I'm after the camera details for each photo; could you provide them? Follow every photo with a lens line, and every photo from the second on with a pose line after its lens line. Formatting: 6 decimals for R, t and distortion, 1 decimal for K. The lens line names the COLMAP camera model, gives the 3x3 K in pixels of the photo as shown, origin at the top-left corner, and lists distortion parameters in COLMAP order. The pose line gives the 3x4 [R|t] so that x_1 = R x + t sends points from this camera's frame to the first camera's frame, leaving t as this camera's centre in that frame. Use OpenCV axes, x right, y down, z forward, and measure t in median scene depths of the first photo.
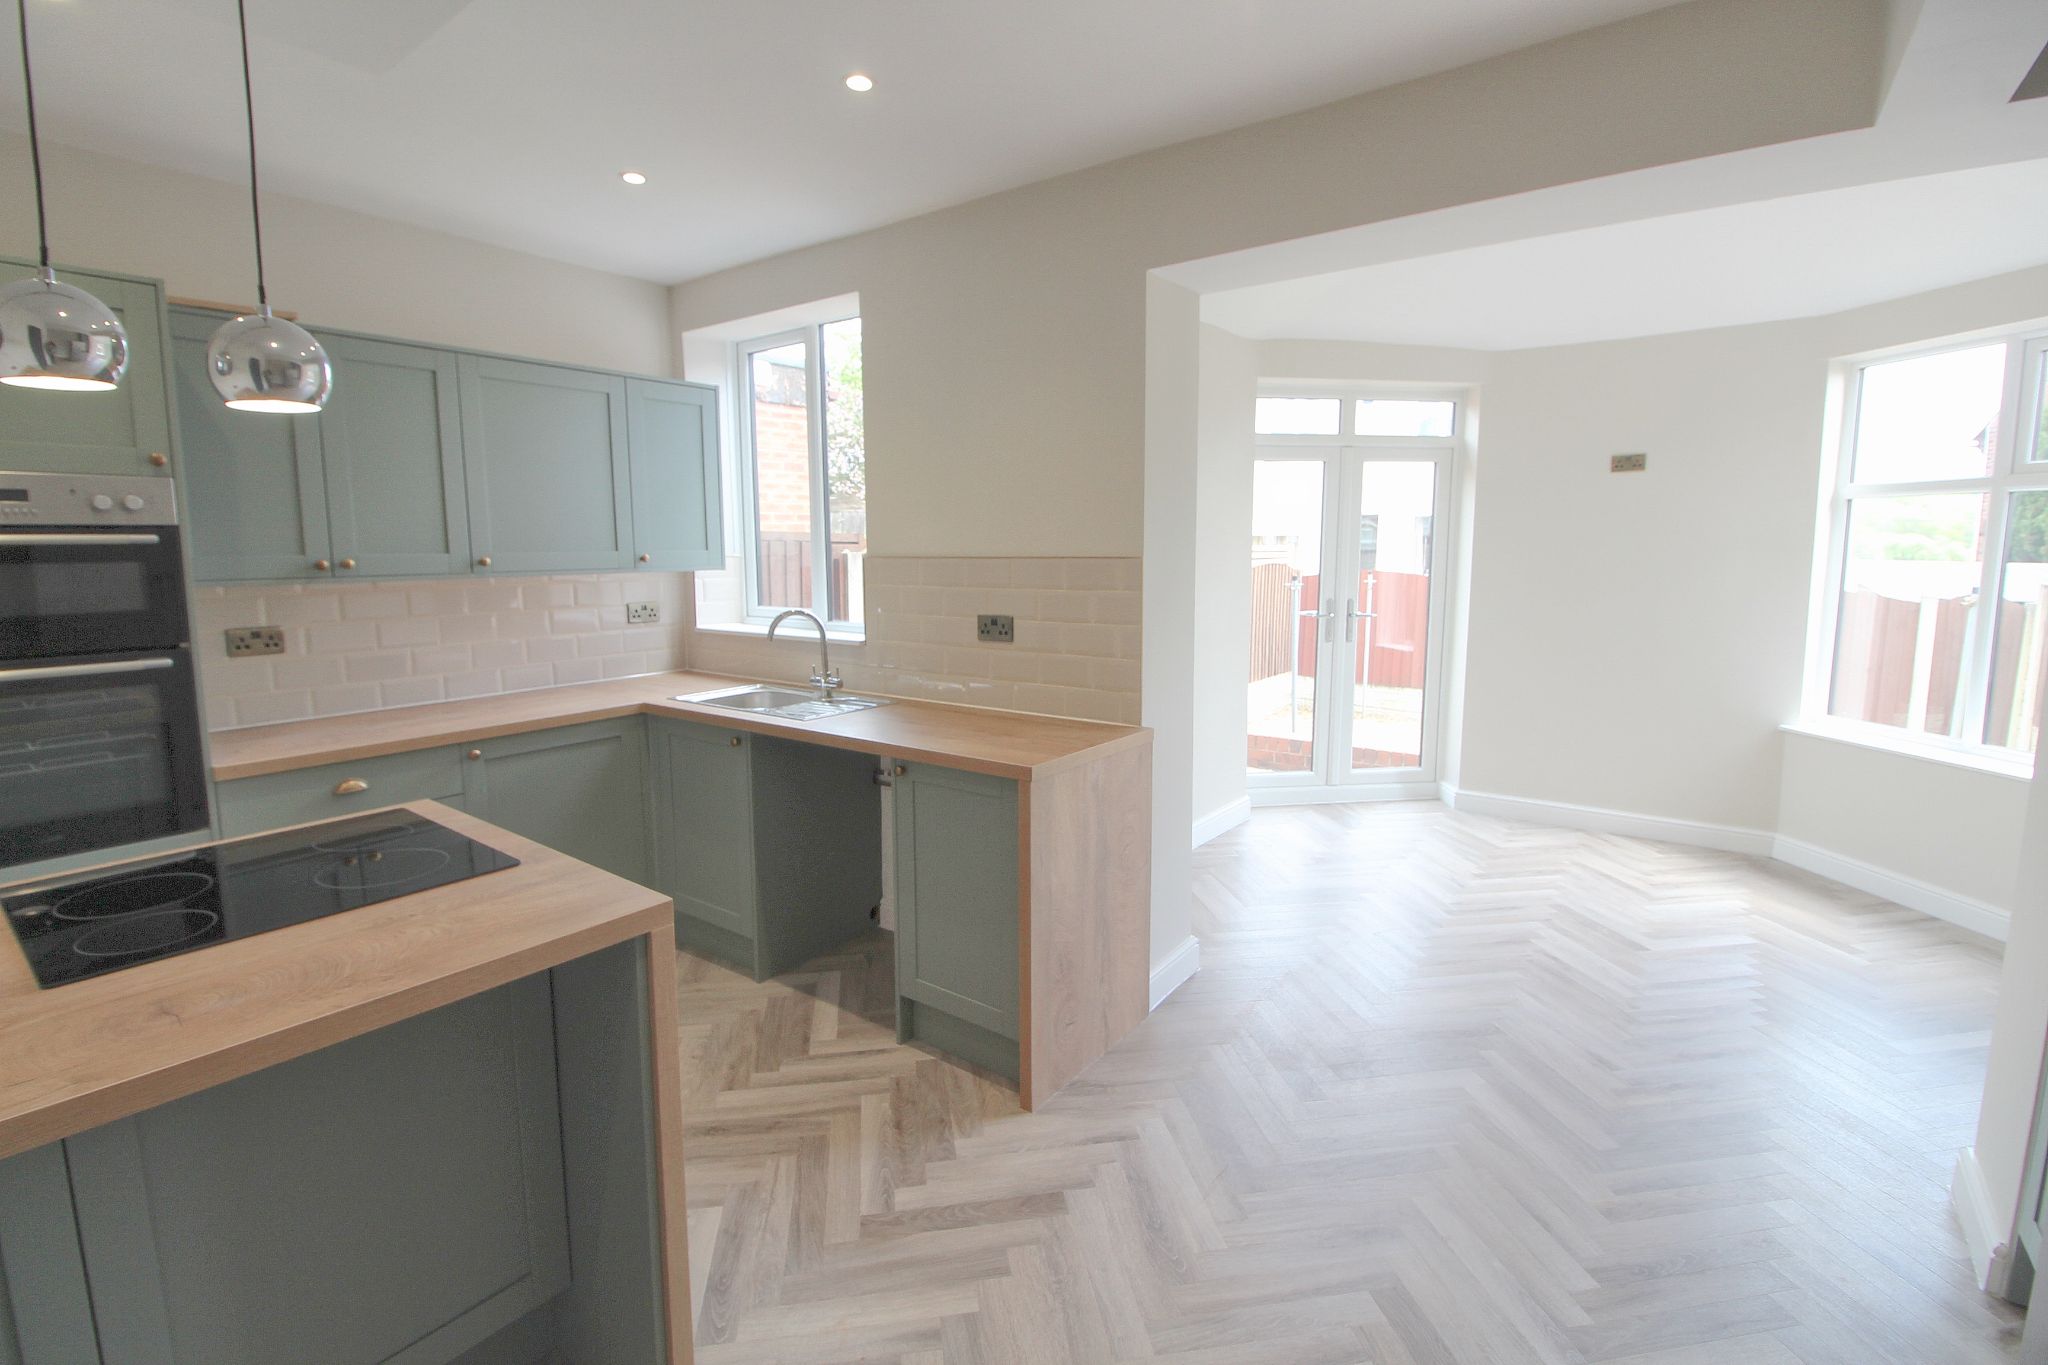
lens RADIAL K [[943.9, 0, 1010.1], [0, 943.9, 663.6], [0, 0, 1]] dist [-0.000385, -0.015512]
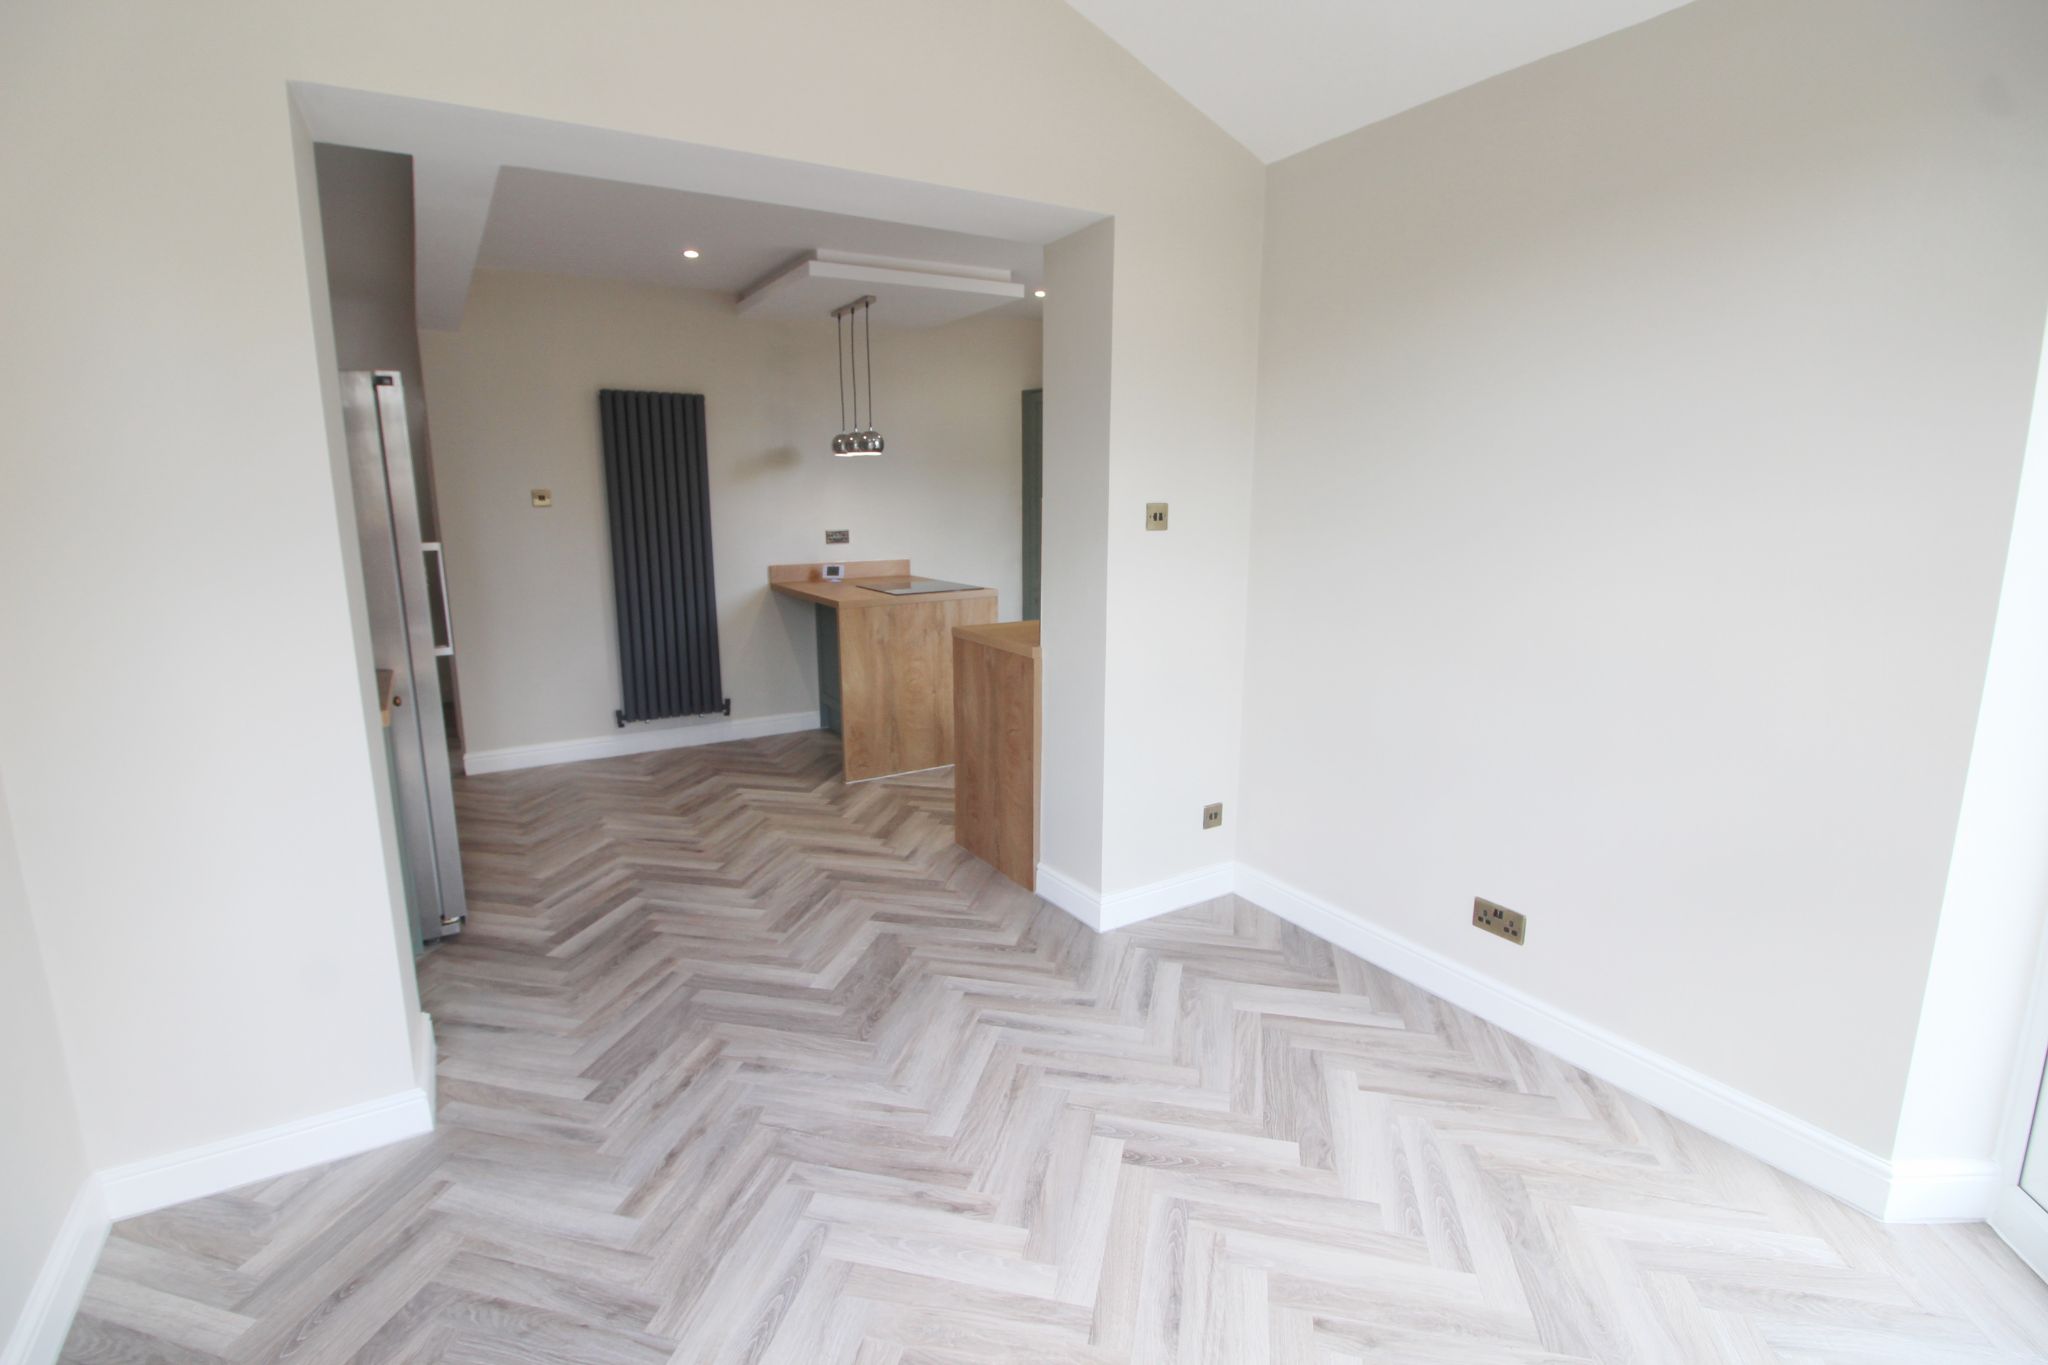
lens RADIAL K [[946.4, 0, 1010.6], [0, 946.4, 665.4], [0, 0, 1]] dist [-0.000634, -0.012379]
pose [[-0.378907, 0.170006, -0.909685, 1.087124], [-0.109800, 0.967780, 0.226598, -0.151083], [0.918898, 0.185744, -0.348032, 1.228263]]
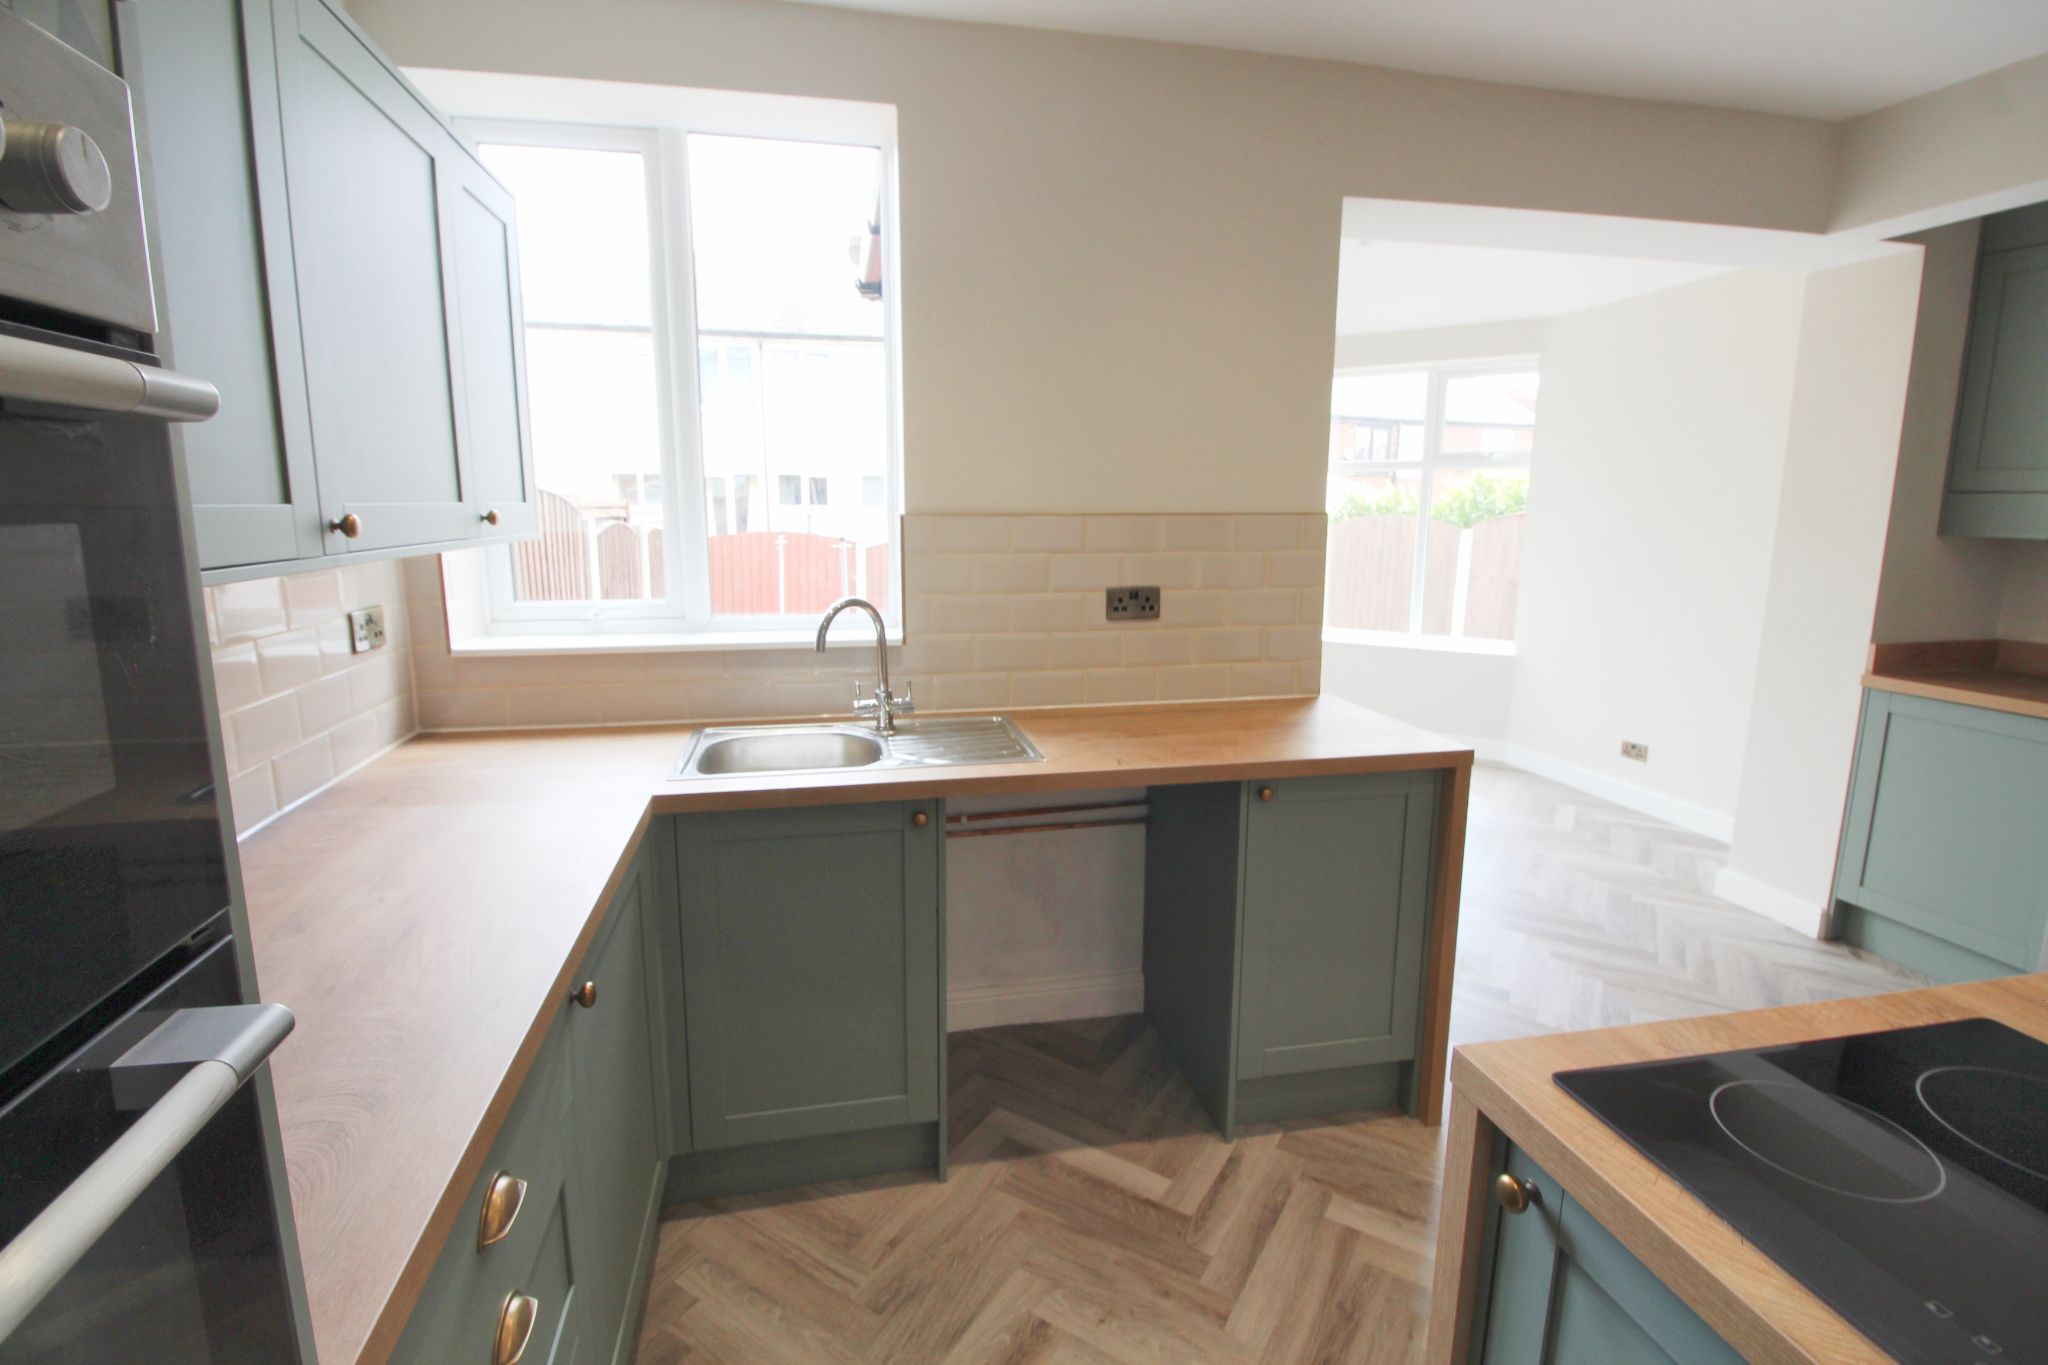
lens RADIAL K [[943.9, 0, 1010.1], [0, 943.9, 663.6], [0, 0, 1]] dist [-0.000385, -0.015512]
pose [[0.664664, -0.117585, 0.737831, -0.670882], [0.088655, 0.992974, 0.078383, -0.057580], [-0.741864, 0.013314, 0.670419, 0.533951]]
